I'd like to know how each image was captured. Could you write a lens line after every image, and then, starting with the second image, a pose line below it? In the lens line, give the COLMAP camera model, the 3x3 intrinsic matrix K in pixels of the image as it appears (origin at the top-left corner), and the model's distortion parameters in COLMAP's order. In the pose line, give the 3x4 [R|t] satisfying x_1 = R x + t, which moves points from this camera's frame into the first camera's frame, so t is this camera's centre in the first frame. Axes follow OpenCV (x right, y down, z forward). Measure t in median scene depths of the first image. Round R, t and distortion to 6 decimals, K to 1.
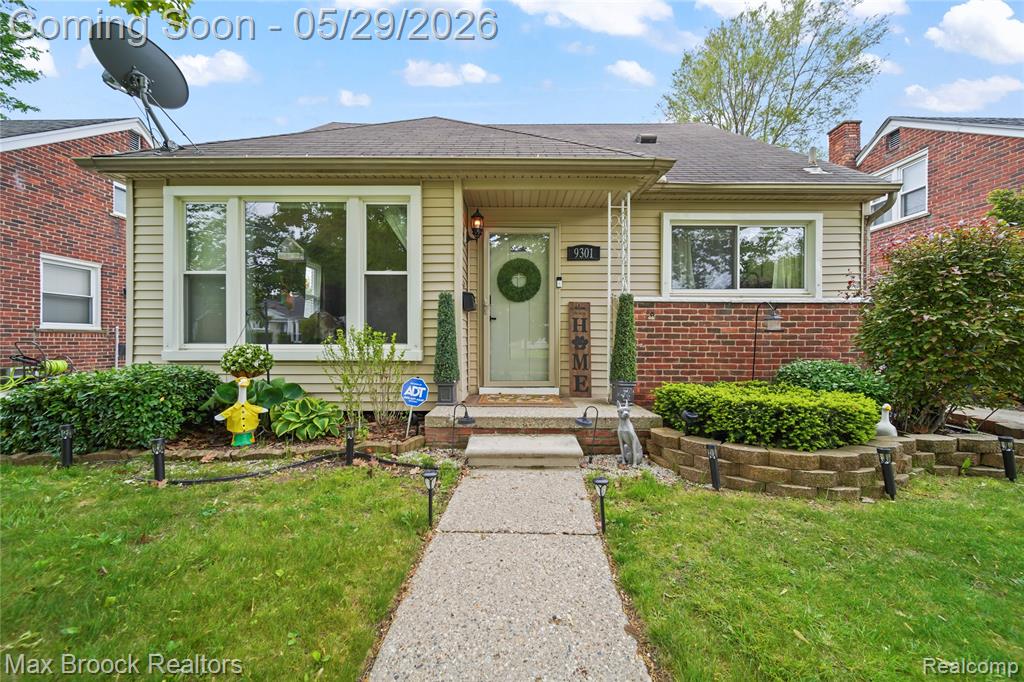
lens RADIAL K [[362.6, 0, 512.5], [0, 362.6, 342.2], [0, 0, 1]] dist [-0.000807, -0.000297]
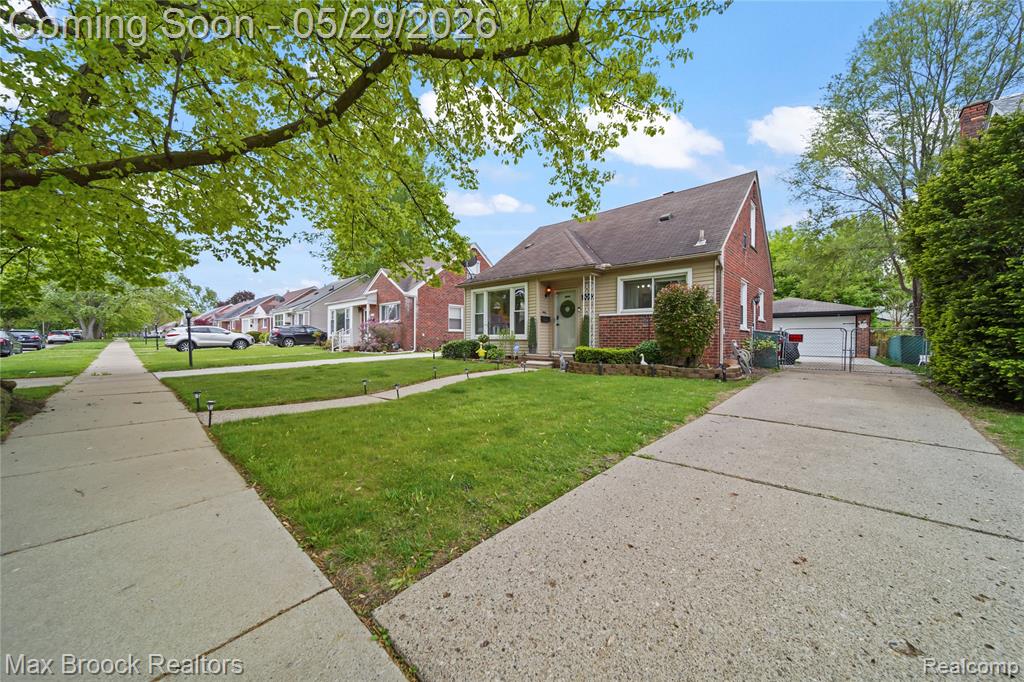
lens RADIAL K [[362.6, 0, 512.5], [0, 362.6, 342.2], [0, 0, 1]] dist [-0.000807, -0.000297]
pose [[0.738405, 0.006402, -0.674327, 1.617062], [-0.006898, 0.999974, 0.001940, 0.063847], [0.674323, 0.003219, 0.738430, -1.252469]]
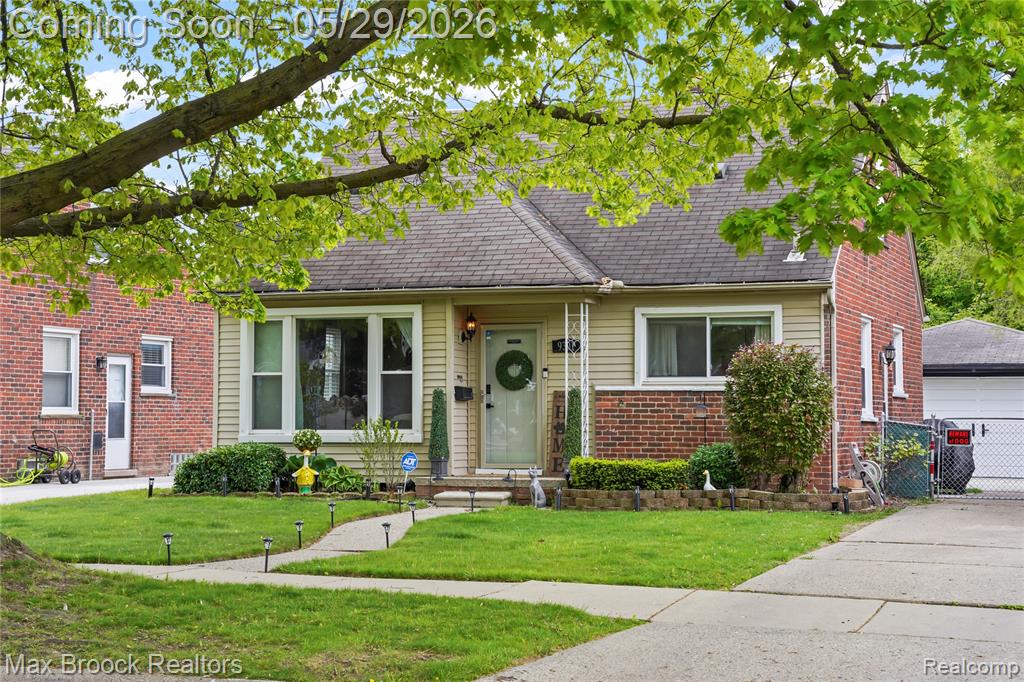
lens RADIAL K [[1776.1, 0, 512.0], [0, 1776.1, 341.0], [0, 0, 1]] dist [0.205871, -0.001819]
pose [[0.937634, -0.018365, -0.347138, 2.093174], [-0.000200, 0.998575, -0.053367, 0.027021], [0.347623, 0.050108, 0.936294, -4.476205]]
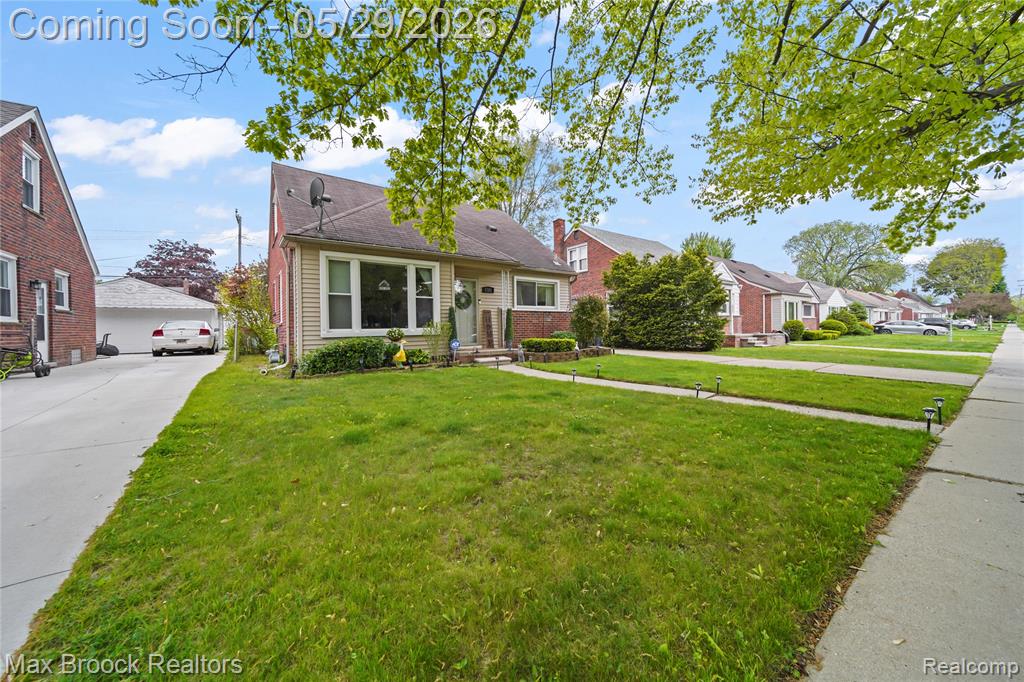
lens RADIAL K [[360.7, 0, 511.9], [0, 360.7, 328.6], [0, 0, 1]] dist [0.000406, 0.000012]
pose [[0.810065, -0.015227, 0.586142, -1.217299], [0.021278, 0.999768, -0.003433, 0.028900], [-0.585953, 0.015253, 0.810201, -1.171969]]
